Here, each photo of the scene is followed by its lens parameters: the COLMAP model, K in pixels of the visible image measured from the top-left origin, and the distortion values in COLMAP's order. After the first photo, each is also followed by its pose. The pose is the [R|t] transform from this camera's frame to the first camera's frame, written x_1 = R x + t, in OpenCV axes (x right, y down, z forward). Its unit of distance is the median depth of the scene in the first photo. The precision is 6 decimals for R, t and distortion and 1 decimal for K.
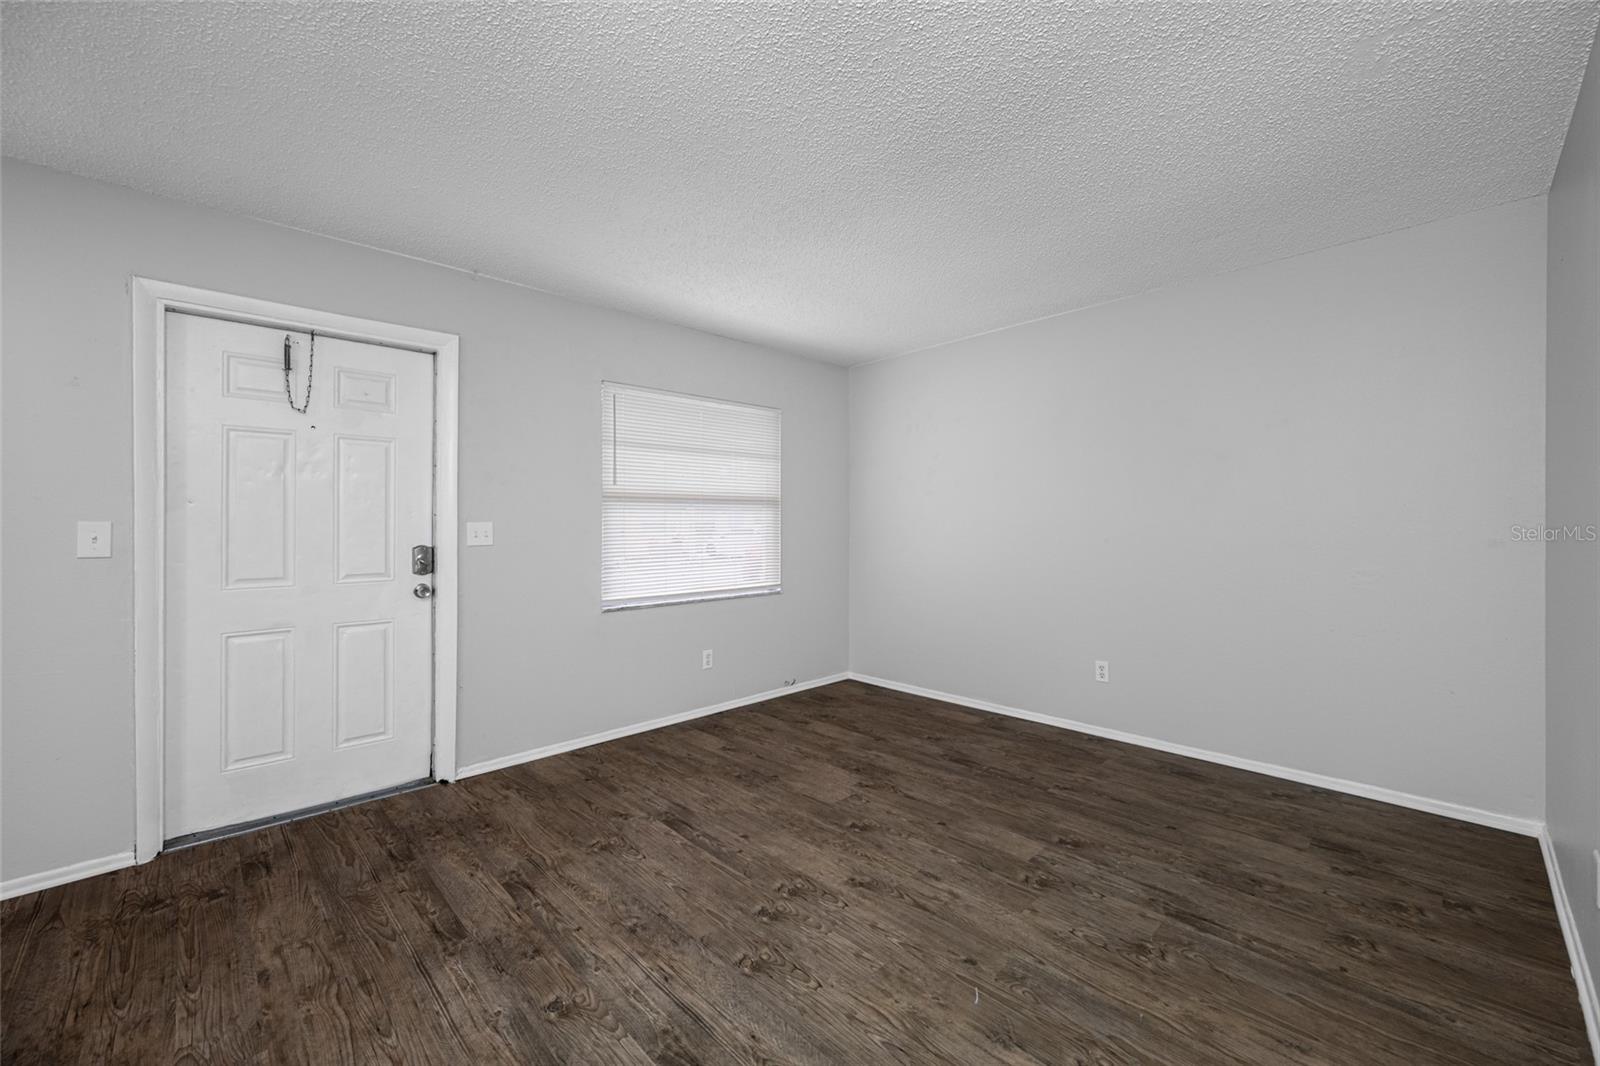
lens RADIAL K [[637.4, 0, 813.1], [0, 637.4, 527.2], [0, 0, 1]] dist [0.000364, -0.000141]
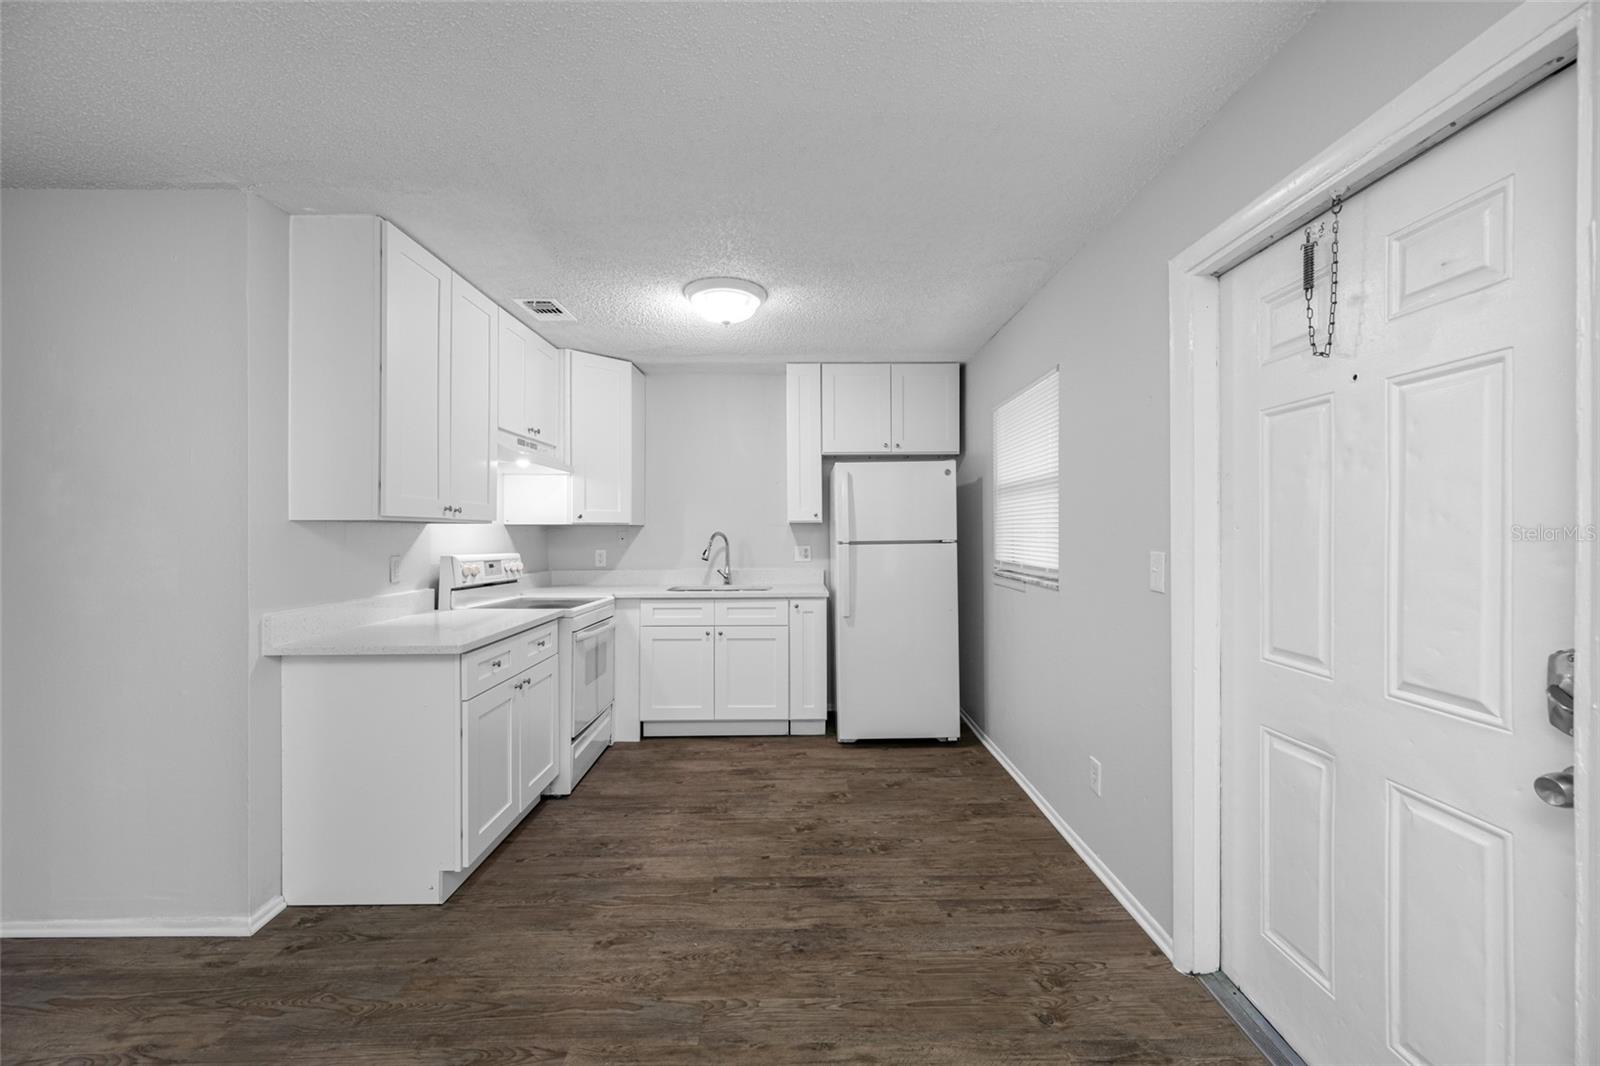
lens RADIAL K [[622.5, 0, 798.5], [0, 622.5, 528.4], [0, 0, 1]] dist [0.001211, 0.000073]
pose [[-0.698358, 0.011241, -0.715660, -0.130759], [0.008776, 0.999936, 0.007143, -0.048853], [0.715695, -0.001292, -0.698412, 1.136059]]
